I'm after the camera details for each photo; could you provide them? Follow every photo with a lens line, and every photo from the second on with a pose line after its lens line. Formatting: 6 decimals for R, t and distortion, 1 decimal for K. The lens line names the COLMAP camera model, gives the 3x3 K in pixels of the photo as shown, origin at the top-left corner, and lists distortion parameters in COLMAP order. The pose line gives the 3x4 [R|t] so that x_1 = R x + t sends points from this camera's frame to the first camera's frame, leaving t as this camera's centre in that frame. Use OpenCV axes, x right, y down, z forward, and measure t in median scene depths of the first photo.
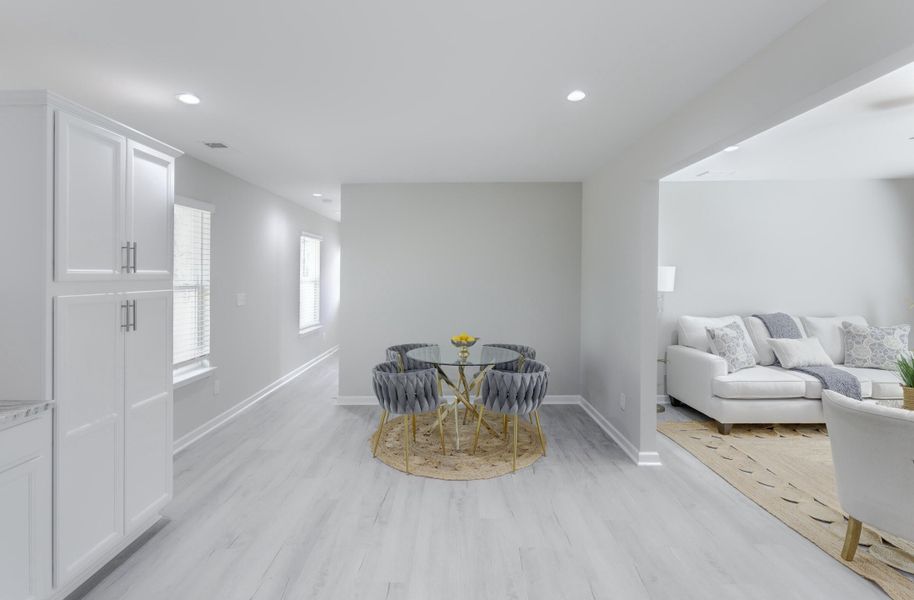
lens RADIAL K [[419.3, 0, 454.9], [0, 419.3, 275.2], [0, 0, 1]] dist [0.005961, -0.003244]
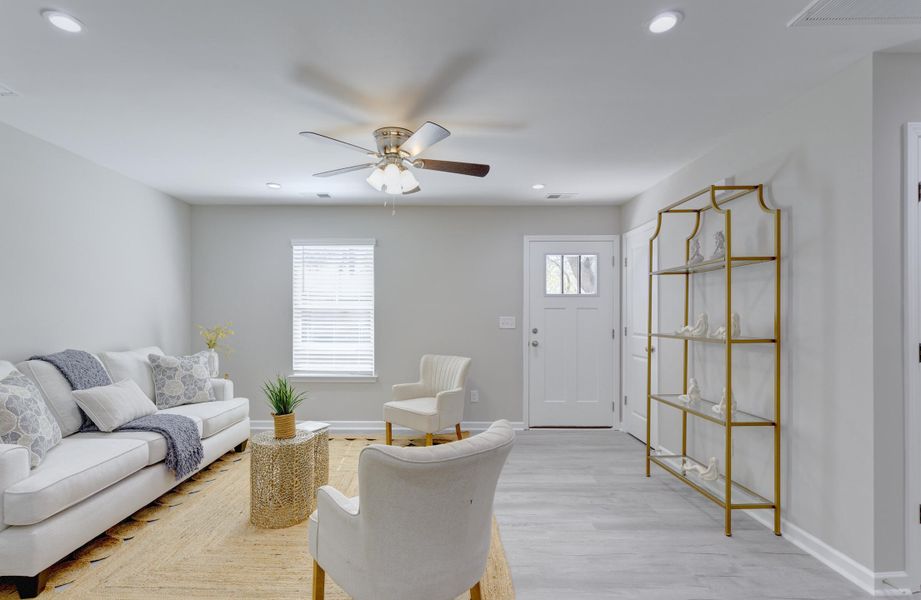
lens RADIAL K [[423.0, 0, 440.4], [0, 423.0, 317.8], [0, 0, 1]] dist [0.004362, 0.000520]
pose [[0.003269, -0.000420, 0.999995, 0.129064], [-0.002299, 0.999997, 0.000427, 0.043437], [-0.999992, -0.002300, 0.003268, 0.491595]]
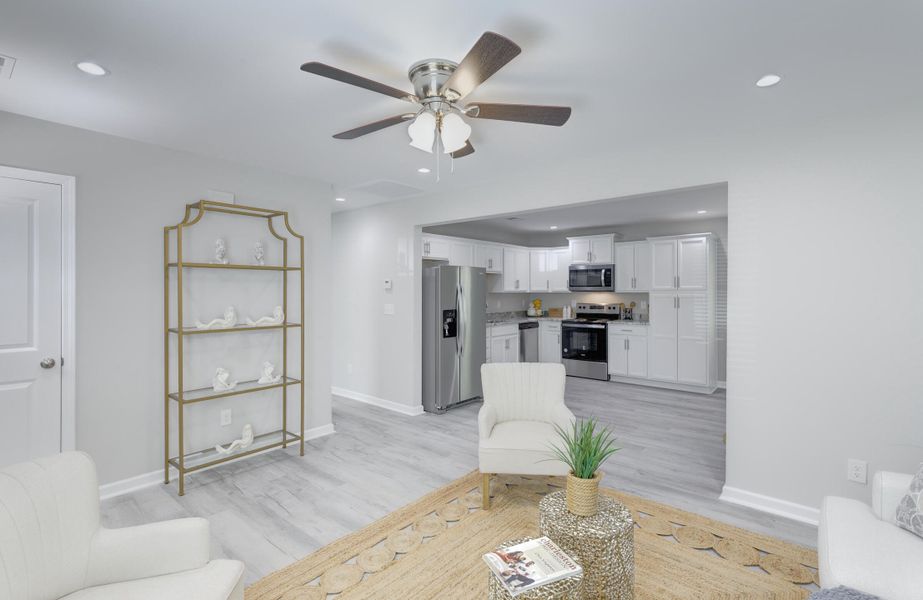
lens RADIAL K [[424.0, 0, 452.7], [0, 424.0, 294.0], [0, 0, 1]] dist [0.004362, 0.000520]
pose [[-0.661279, 0.011074, -0.750058, 1.251259], [0.006034, 0.999937, 0.009443, 0.000990], [0.750116, 0.001719, -0.661304, 0.941118]]
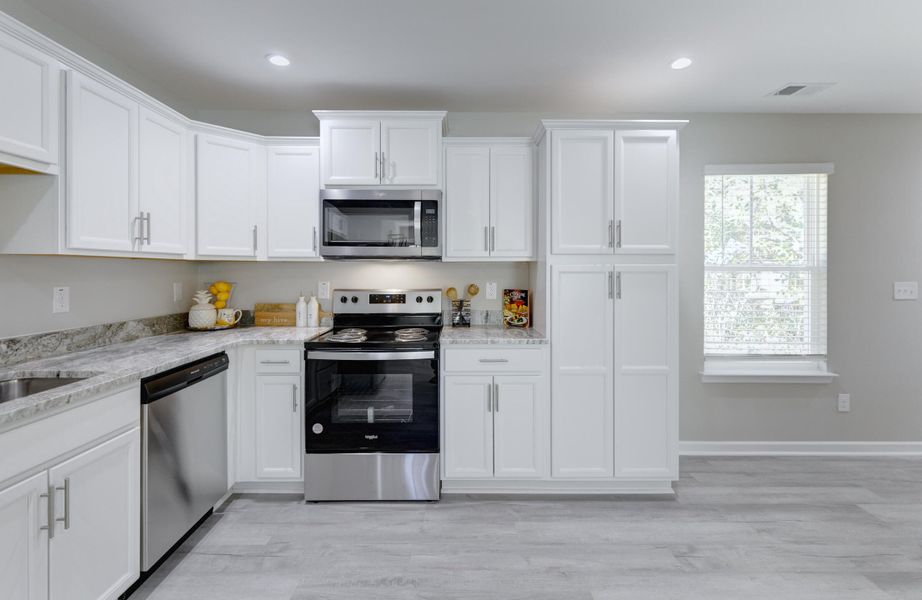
lens RADIAL K [[423.5, 0, 462.3], [0, 423.5, 272.2], [0, 0, 1]] dist [0.004362, 0.000520]
pose [[0.011366, 0.006064, -0.999917, 0.193964], [-0.001608, 0.999980, 0.006046, 0.028776], [0.999934, 0.001539, 0.011376, 0.308697]]
